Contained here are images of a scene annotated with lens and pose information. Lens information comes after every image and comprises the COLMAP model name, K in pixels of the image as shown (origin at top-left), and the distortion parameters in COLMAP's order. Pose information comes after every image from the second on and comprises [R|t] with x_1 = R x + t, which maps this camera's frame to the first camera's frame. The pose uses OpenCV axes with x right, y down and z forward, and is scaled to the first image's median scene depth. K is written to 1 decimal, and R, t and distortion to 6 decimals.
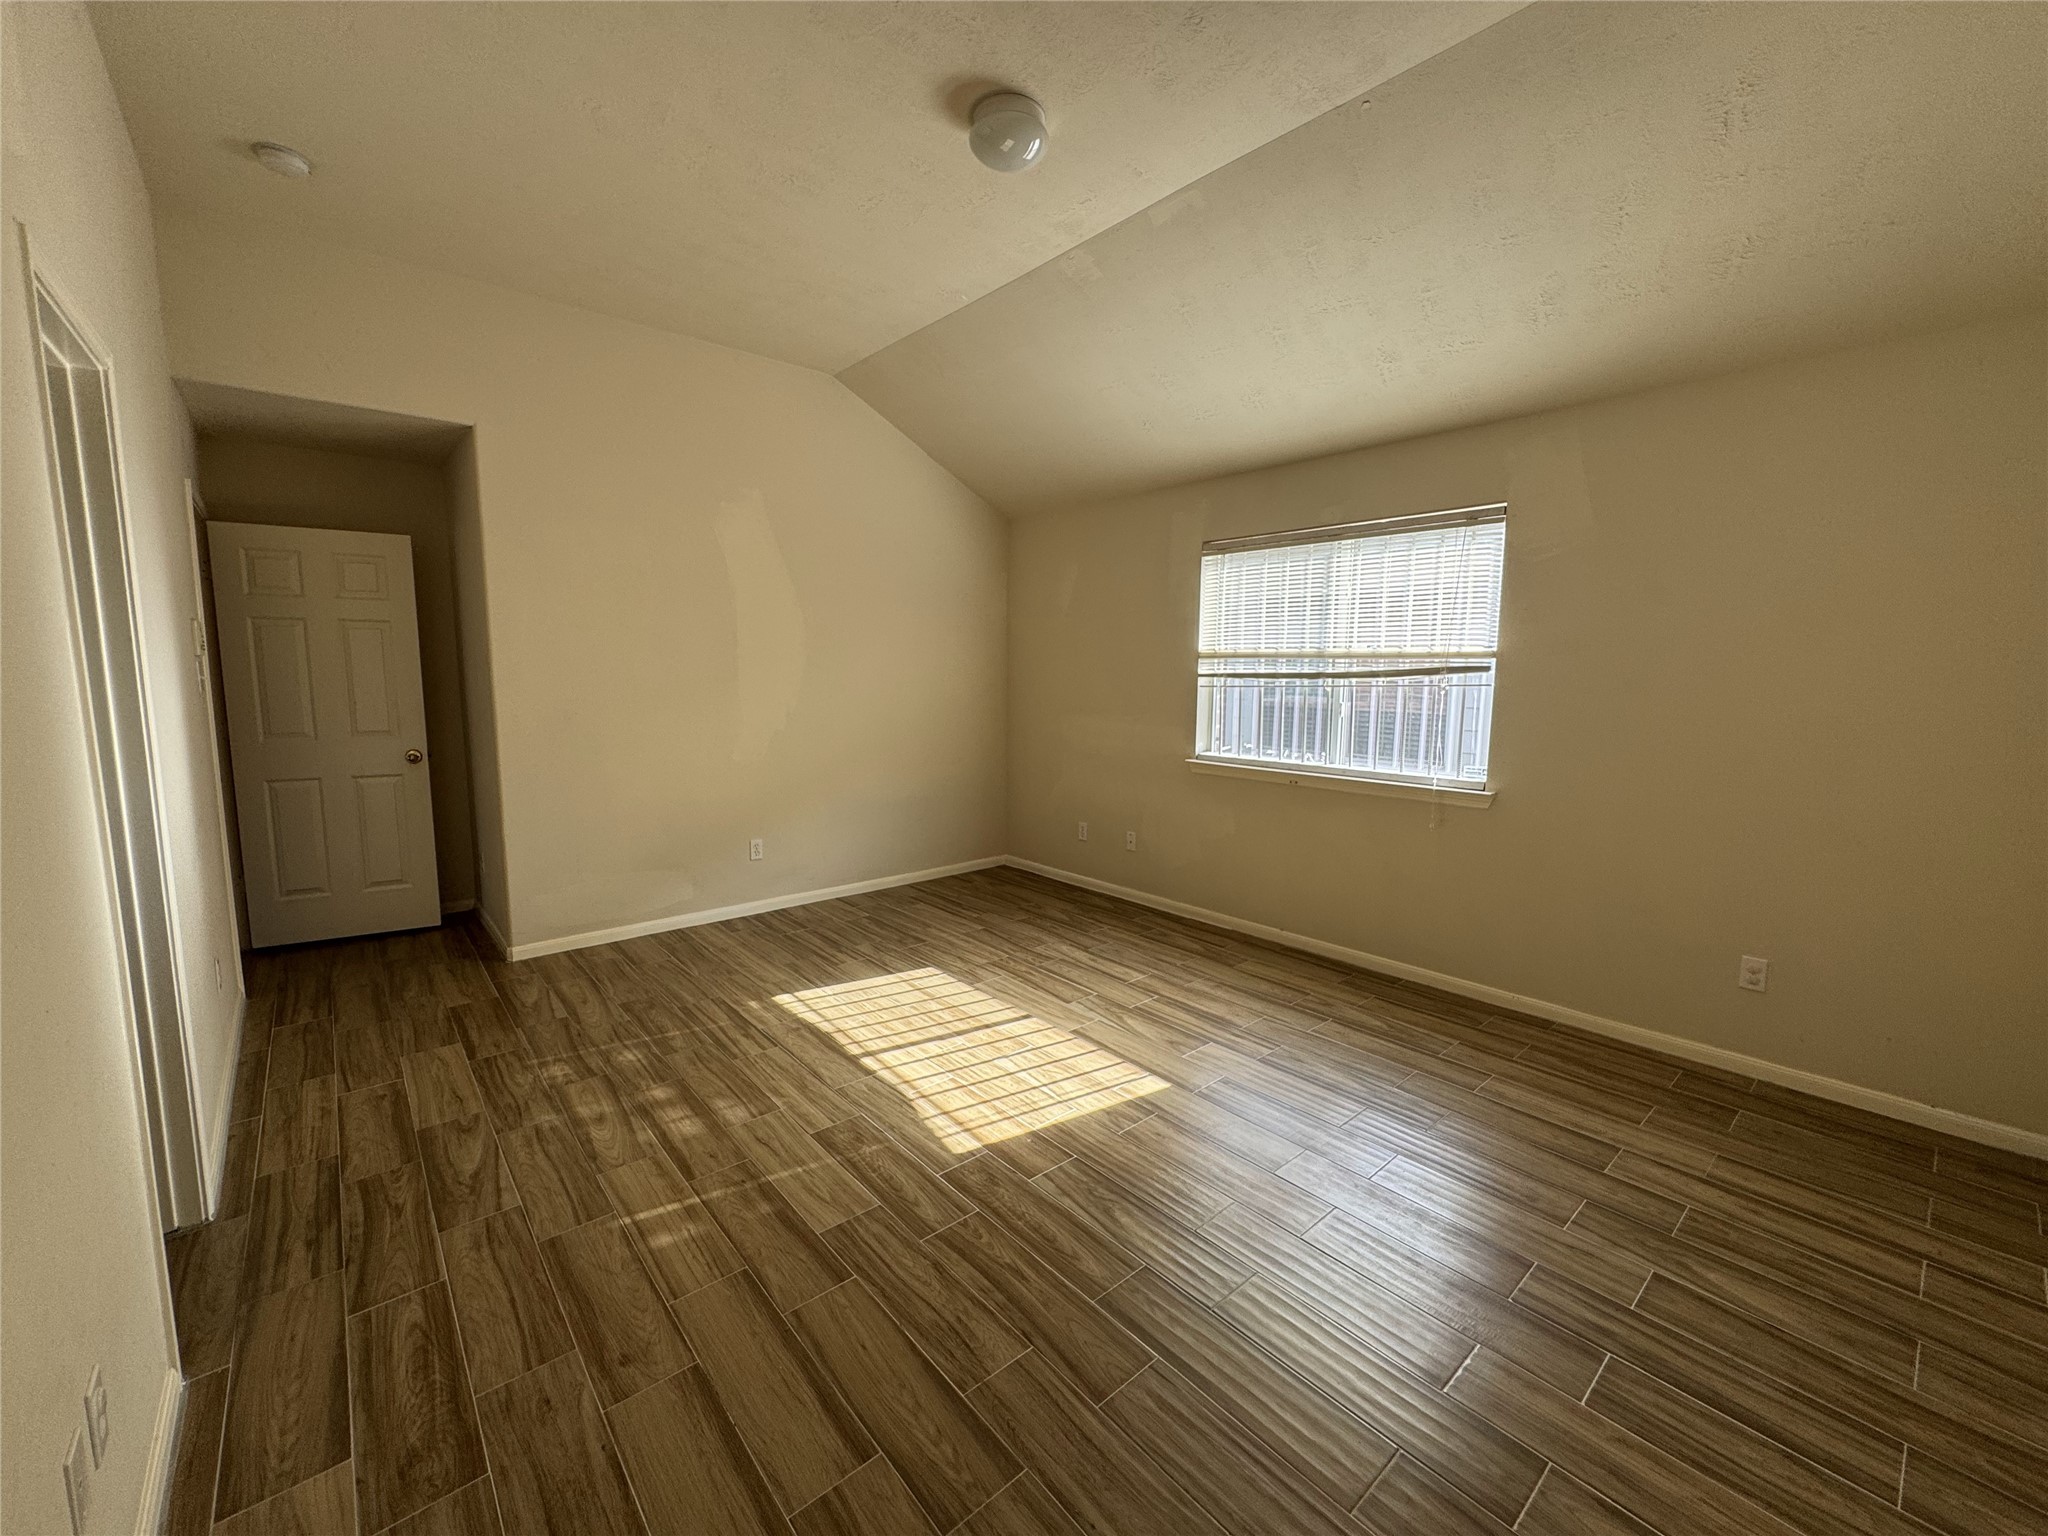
lens RADIAL K [[820.9, 0, 1024.8], [0, 820.9, 769.1], [0, 0, 1]] dist [-0.003220, 0.000451]
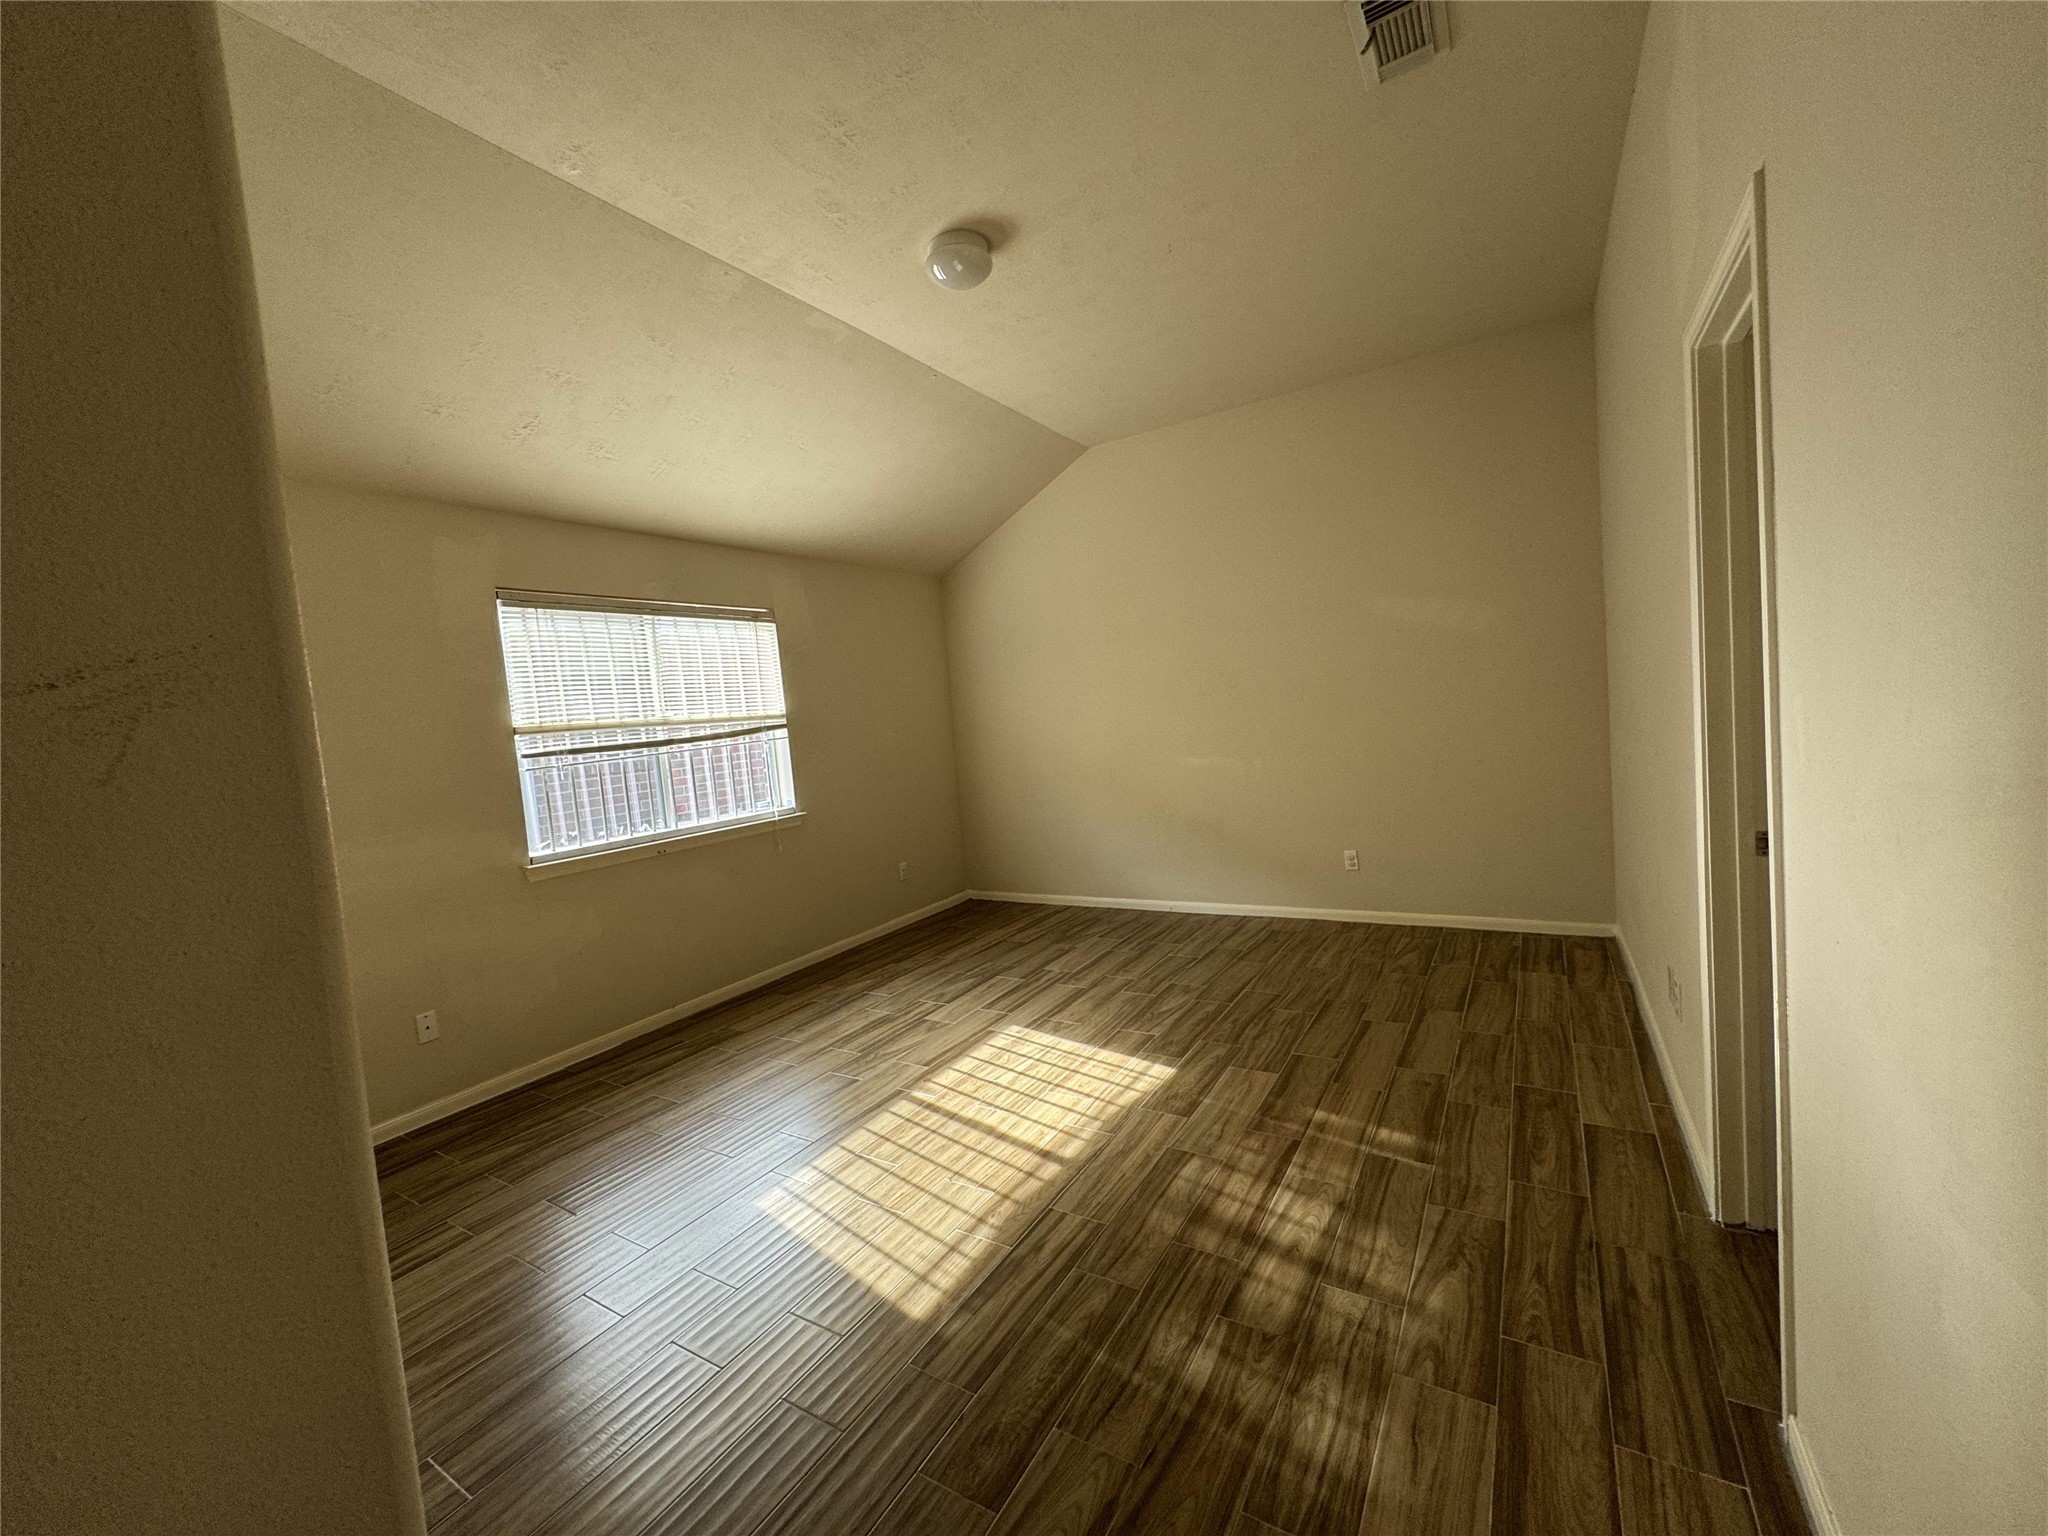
lens RADIAL K [[820.9, 0, 1024.8], [0, 820.9, 769.1], [0, 0, 1]] dist [-0.003220, 0.000451]
pose [[-0.301685, -0.045315, 0.952330, -0.951077], [0.199885, 0.973665, 0.109651, -0.130993], [-0.932219, 0.223436, -0.284683, 1.107826]]
